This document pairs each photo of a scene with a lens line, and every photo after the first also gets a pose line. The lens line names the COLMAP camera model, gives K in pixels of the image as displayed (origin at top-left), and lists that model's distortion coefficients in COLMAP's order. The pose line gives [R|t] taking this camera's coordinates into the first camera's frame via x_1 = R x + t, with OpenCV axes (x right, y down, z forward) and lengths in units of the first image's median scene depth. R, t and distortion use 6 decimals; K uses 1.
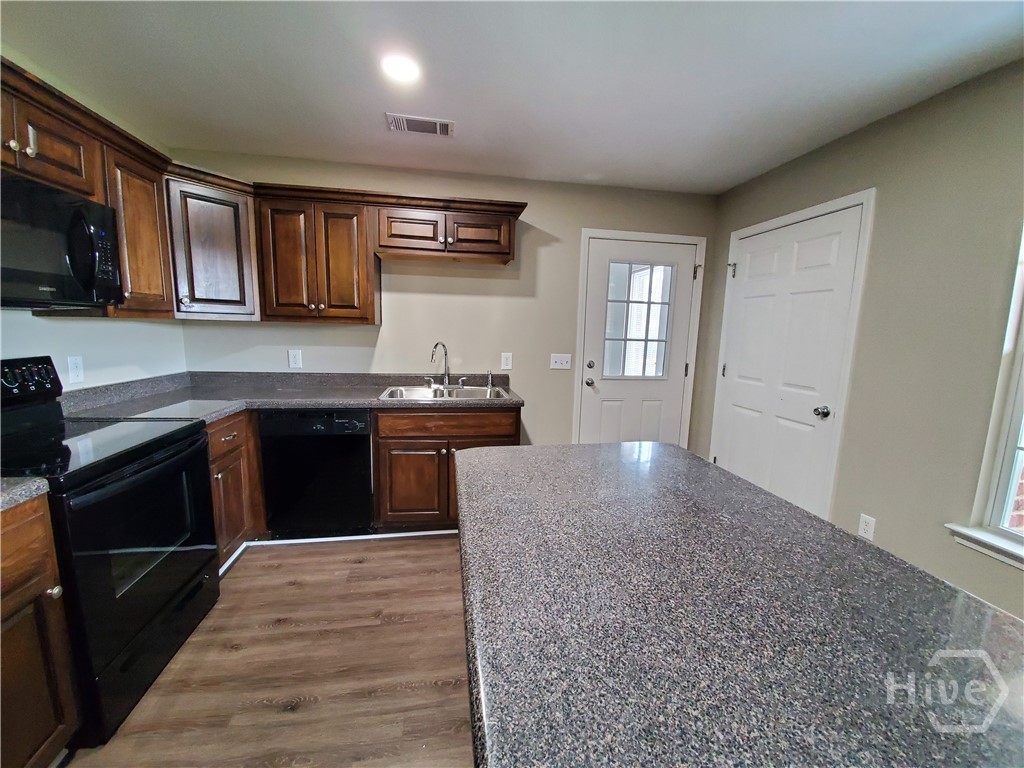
lens RADIAL K [[403.7, 0, 511.0], [0, 403.7, 388.2], [0, 0, 1]] dist [0.012330, -0.017016]
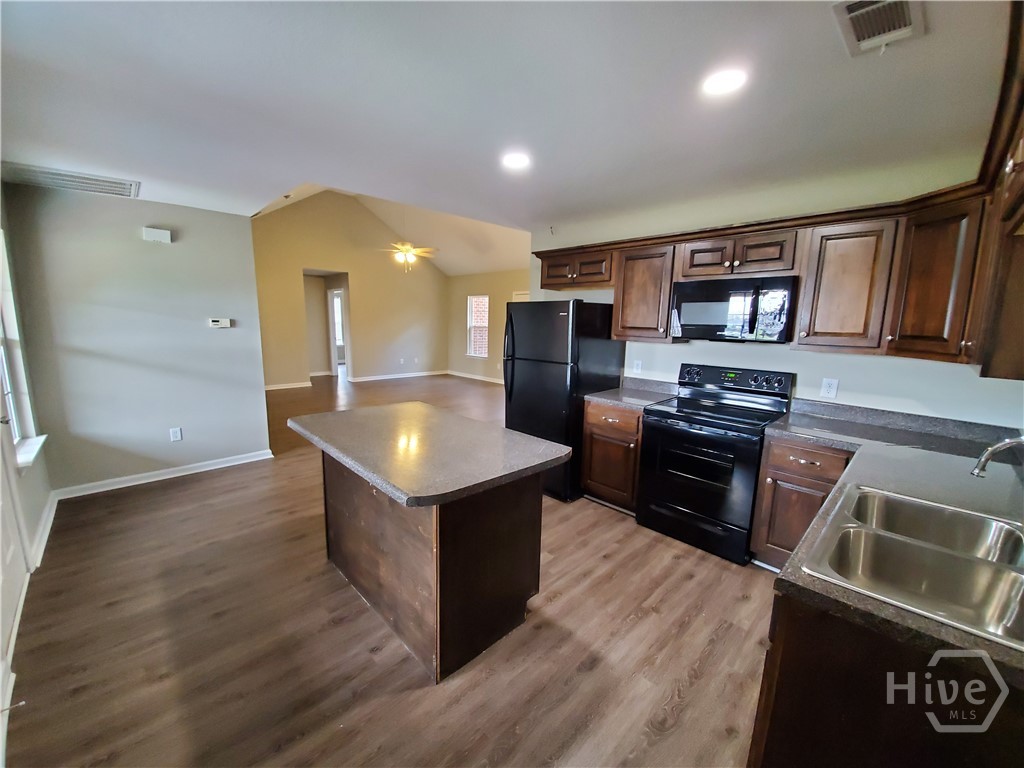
lens RADIAL K [[403.7, 0, 511.0], [0, 403.7, 388.2], [0, 0, 1]] dist [0.012330, -0.017016]
pose [[-0.826349, 0.052930, -0.560665, 0.509420], [-0.121392, 0.955427, 0.269114, -0.242486], [0.549919, 0.290443, -0.783092, 1.252202]]
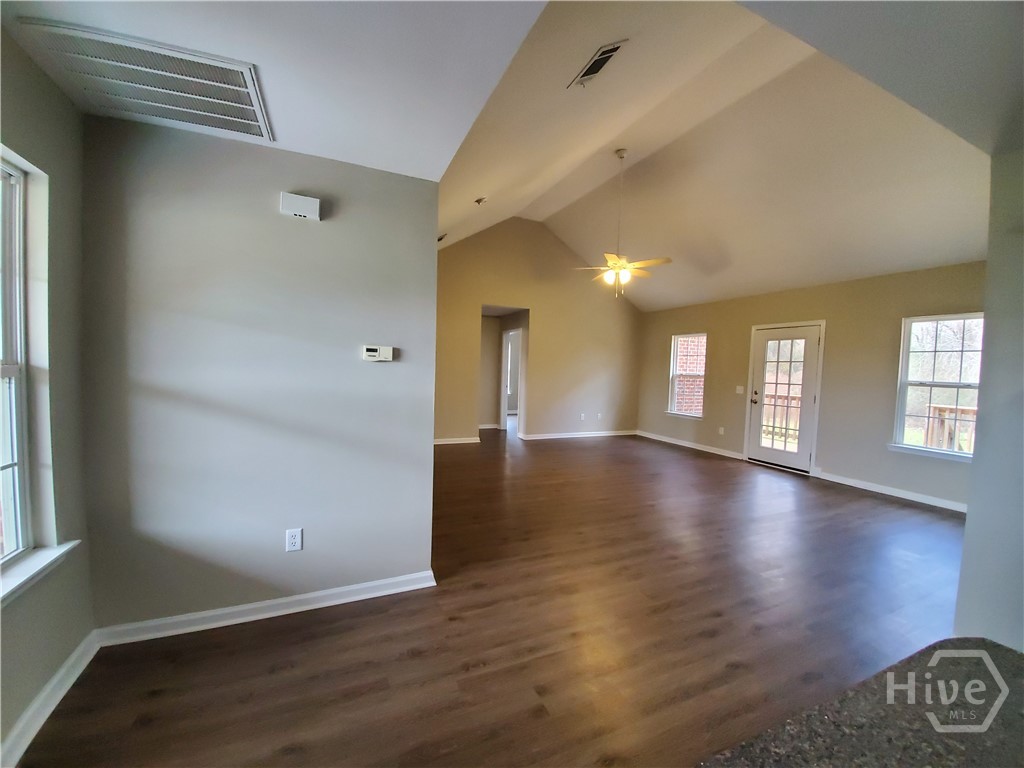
lens RADIAL K [[403.7, 0, 511.0], [0, 403.7, 388.2], [0, 0, 1]] dist [0.012330, -0.017016]
pose [[-0.969432, -0.040925, -0.241922, 0.470918], [-0.087066, 0.979205, 0.183243, -0.026246], [0.229392, 0.198704, -0.952836, 0.221095]]
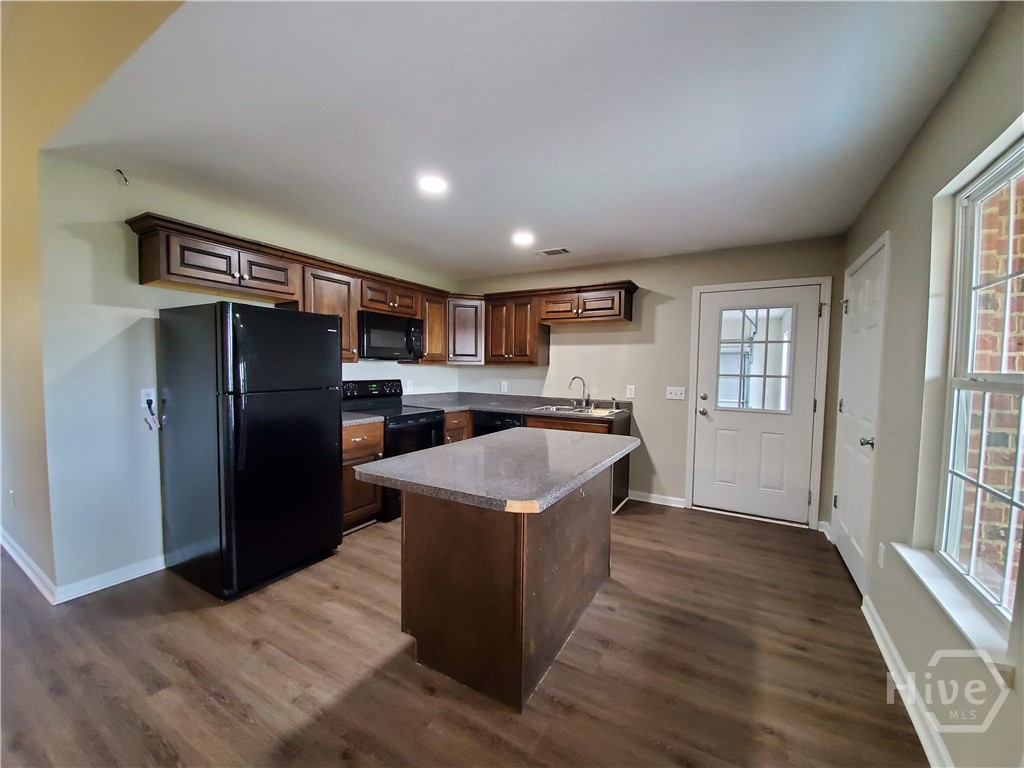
lens RADIAL K [[403.7, 0, 511.0], [0, 403.7, 388.2], [0, 0, 1]] dist [0.012330, -0.017016]
pose [[0.770207, 0.018005, -0.637540, 0.739250], [-0.086547, 0.993306, -0.076504, 0.080068], [0.631894, 0.114101, 0.766610, -0.371599]]
